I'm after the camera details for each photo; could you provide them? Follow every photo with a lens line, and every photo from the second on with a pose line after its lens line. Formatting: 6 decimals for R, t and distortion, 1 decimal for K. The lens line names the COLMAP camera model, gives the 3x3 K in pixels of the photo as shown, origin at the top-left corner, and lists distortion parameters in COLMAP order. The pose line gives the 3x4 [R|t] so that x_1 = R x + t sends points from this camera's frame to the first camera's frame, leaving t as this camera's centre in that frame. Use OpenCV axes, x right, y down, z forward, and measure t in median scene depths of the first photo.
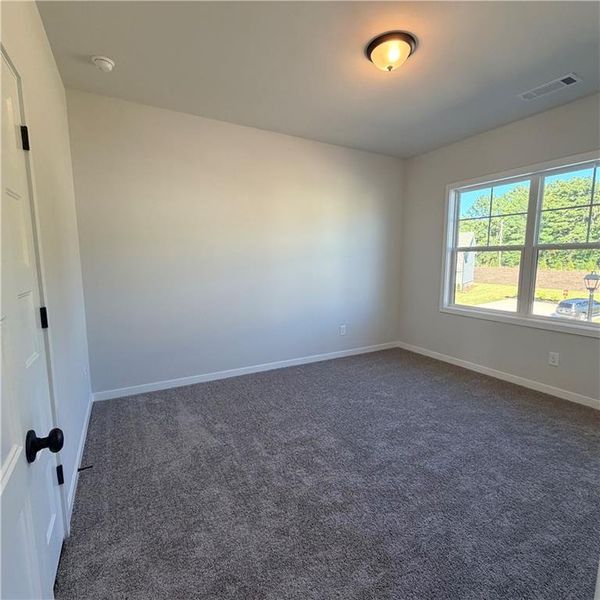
lens RADIAL K [[318.1, 0, 300.0], [0, 318.1, 300.0], [0, 0, 1]] dist [-0.001355, -0.000338]
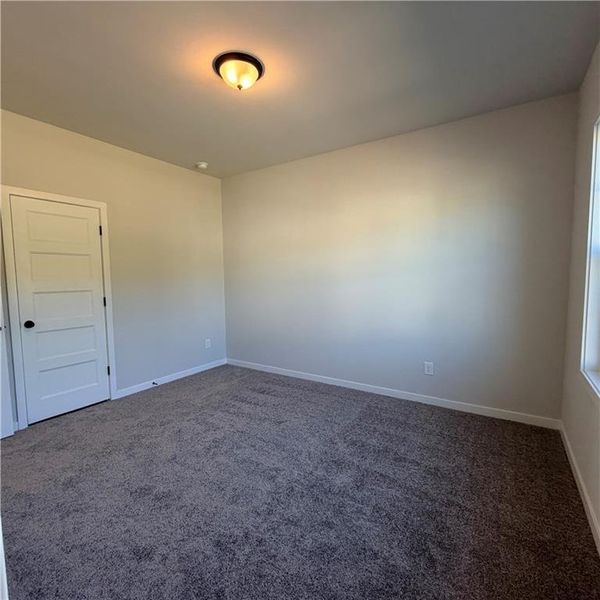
lens RADIAL K [[318.1, 0, 300.0], [0, 318.1, 300.0], [0, 0, 1]] dist [-0.001355, -0.000338]
pose [[0.466385, 0.062015, -0.882405, 0.936426], [-0.101082, 0.994741, 0.016484, -0.066812], [0.878787, 0.081508, 0.470201, 0.537417]]
